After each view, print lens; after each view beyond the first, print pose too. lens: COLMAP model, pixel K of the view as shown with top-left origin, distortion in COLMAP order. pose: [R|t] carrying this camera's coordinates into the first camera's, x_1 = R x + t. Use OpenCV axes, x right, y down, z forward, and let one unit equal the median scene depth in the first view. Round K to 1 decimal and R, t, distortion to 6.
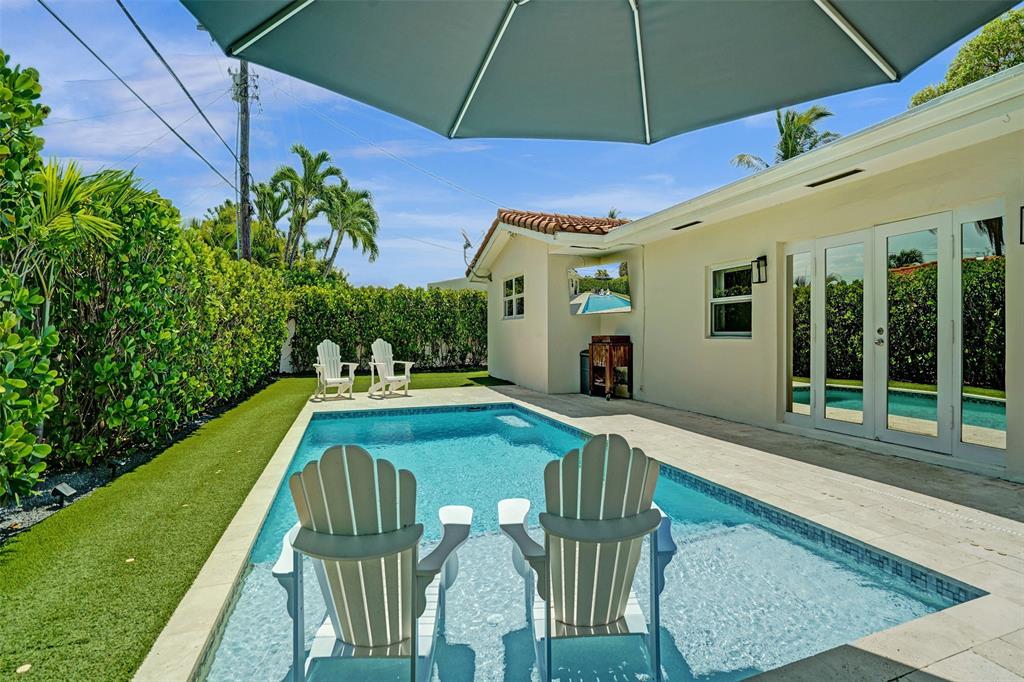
lens RADIAL K [[480.6, 0, 518.4], [0, 480.6, 334.6], [0, 0, 1]] dist [-0.045031, 0.021578]
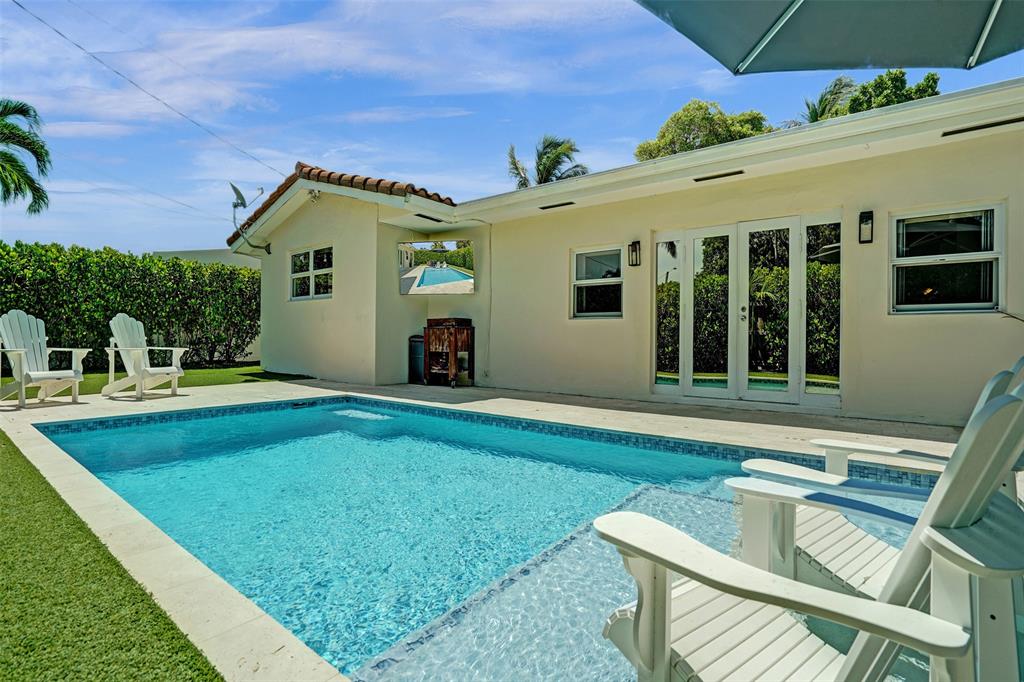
lens RADIAL K [[470.8, 0, 512.1], [0, 470.8, 348.6], [0, 0, 1]] dist [-0.049689, 0.021530]
pose [[0.834068, 0.004386, 0.551644, -0.211624], [-0.013577, 0.999829, 0.012579, 0.047405], [-0.551495, -0.017981, 0.833985, 0.178632]]
